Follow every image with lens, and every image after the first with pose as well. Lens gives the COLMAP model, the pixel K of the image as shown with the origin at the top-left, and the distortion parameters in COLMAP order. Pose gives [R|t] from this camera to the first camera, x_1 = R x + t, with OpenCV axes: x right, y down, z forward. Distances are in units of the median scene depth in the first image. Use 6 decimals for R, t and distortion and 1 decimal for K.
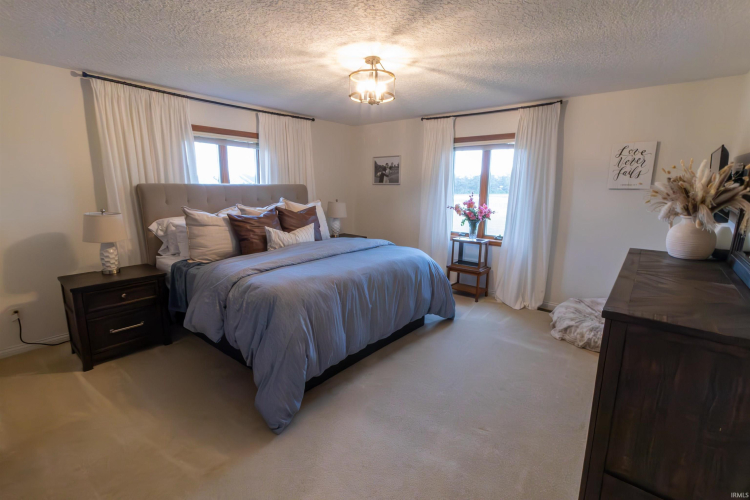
lens RADIAL K [[341.4, 0, 379.5], [0, 341.4, 253.0], [0, 0, 1]] dist [-0.002911, -0.000580]
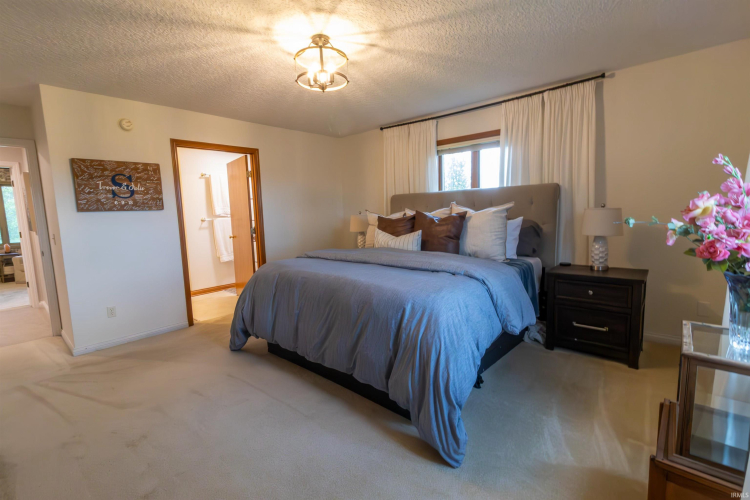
lens RADIAL K [[341.4, 0, 379.4], [0, 341.4, 250.4], [0, 0, 1]] dist [-0.002911, -0.000580]
pose [[-0.040736, 0.114073, -0.992637, 0.678291], [-0.159076, 0.980050, 0.119155, -0.123640], [0.986426, 0.162758, -0.021777, 0.941450]]
